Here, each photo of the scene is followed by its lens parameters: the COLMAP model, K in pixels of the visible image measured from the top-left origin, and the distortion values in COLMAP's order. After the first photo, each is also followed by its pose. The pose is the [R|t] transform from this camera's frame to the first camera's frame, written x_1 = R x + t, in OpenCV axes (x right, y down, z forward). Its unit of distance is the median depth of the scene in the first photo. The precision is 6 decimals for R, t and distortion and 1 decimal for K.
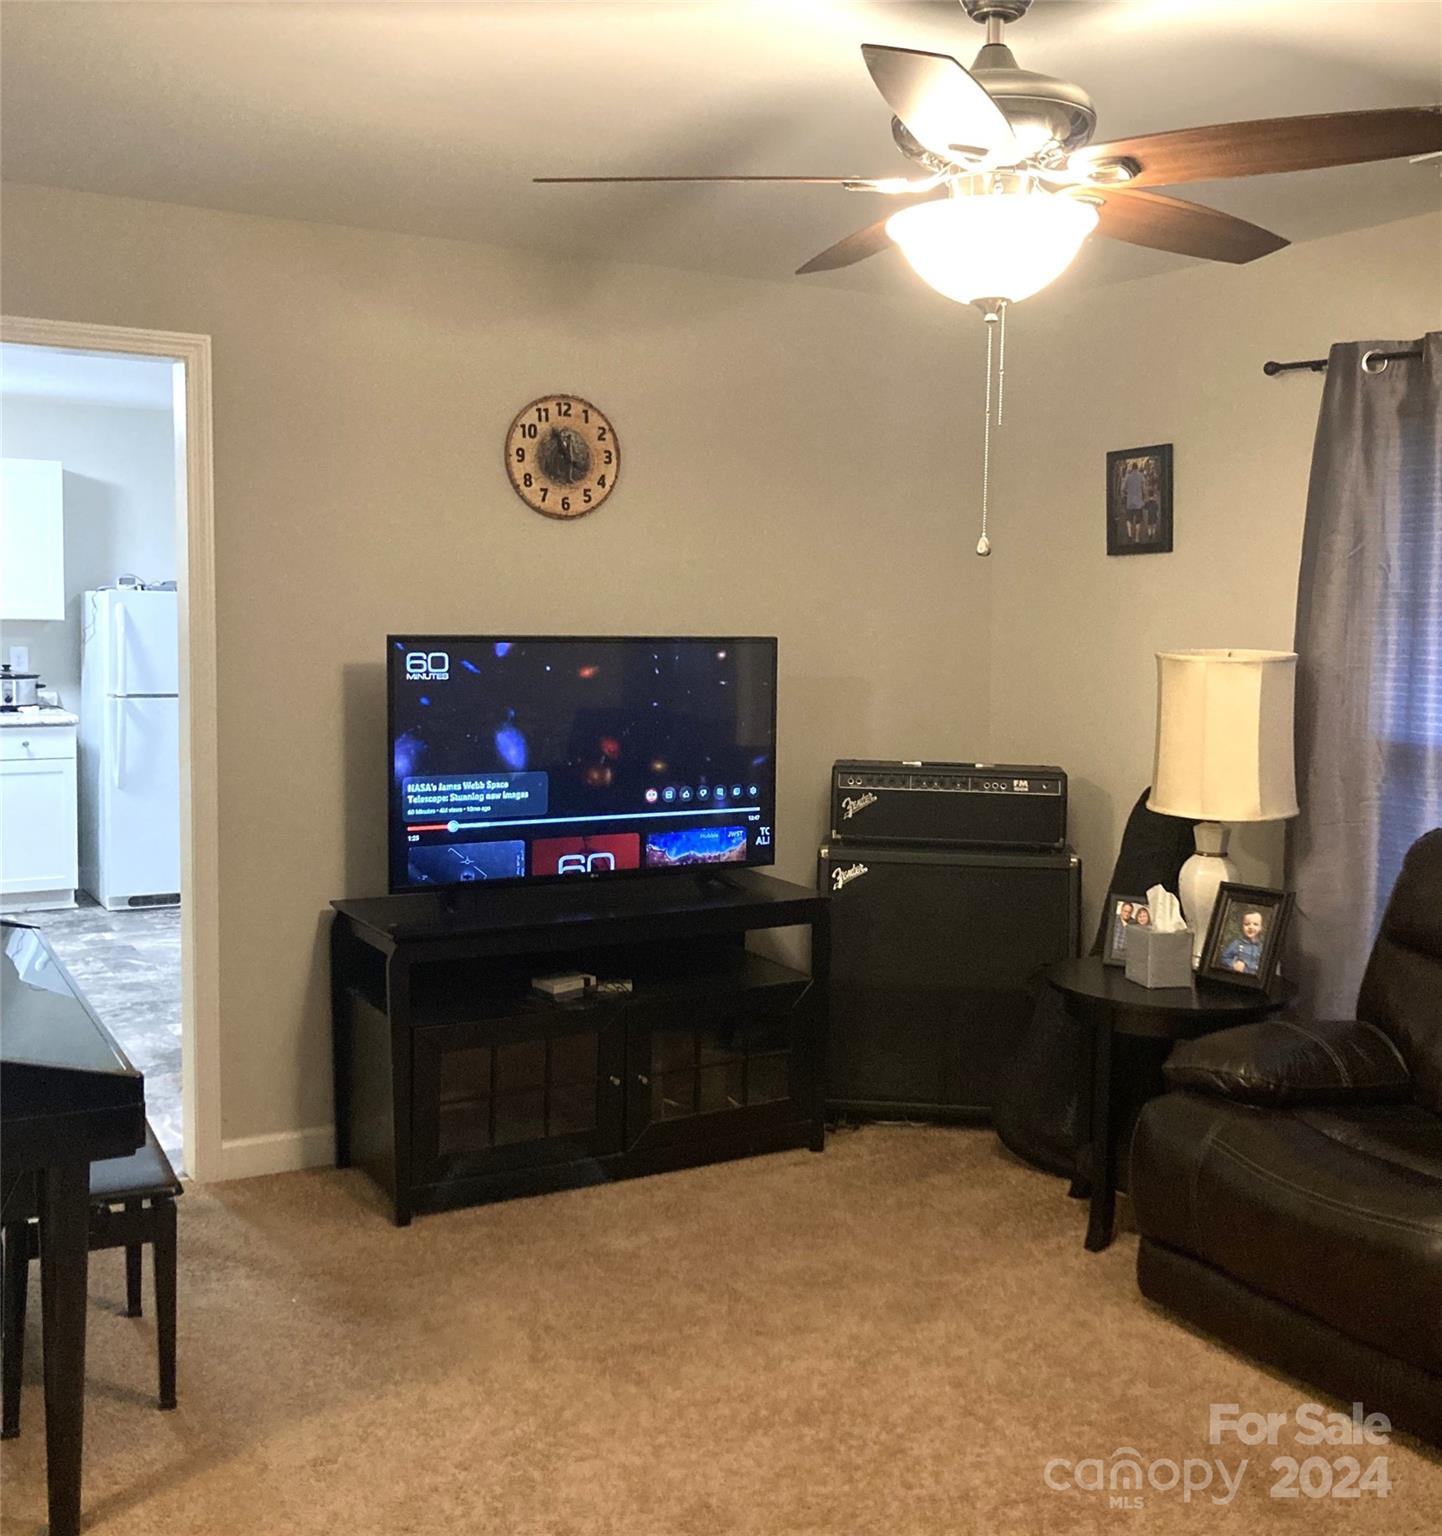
lens RADIAL K [[1780.9, 0, 721.0], [0, 1780.9, 768.0], [0, 0, 1]] dist [0.129844, -0.546246]
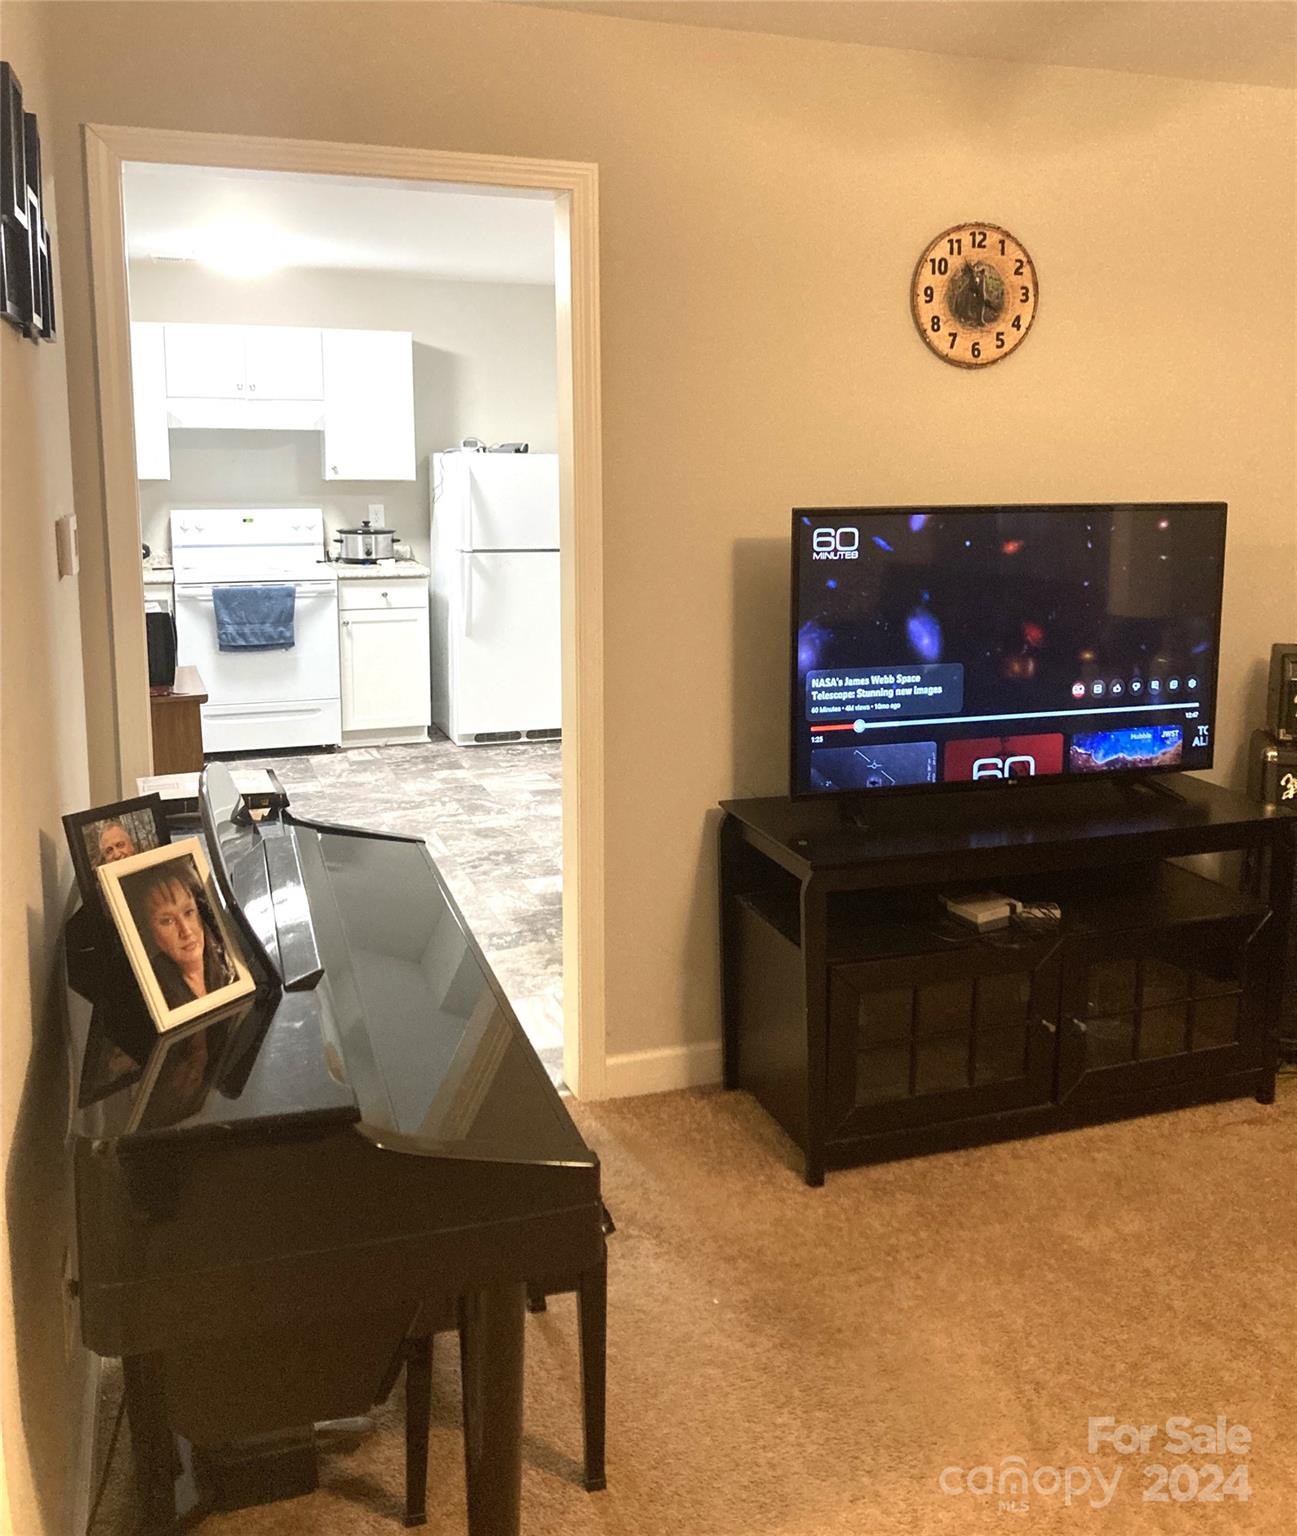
lens RADIAL K [[1521.5, 0, 648.5], [0, 1521.5, 768.0], [0, 0, 1]] dist [0.025072, -0.004305]
pose [[0.981263, 0.027815, -0.190657, -0.102914], [-0.006671, 0.993836, 0.110658, -0.027892], [0.192559, -0.107313, 0.975400, 0.231486]]
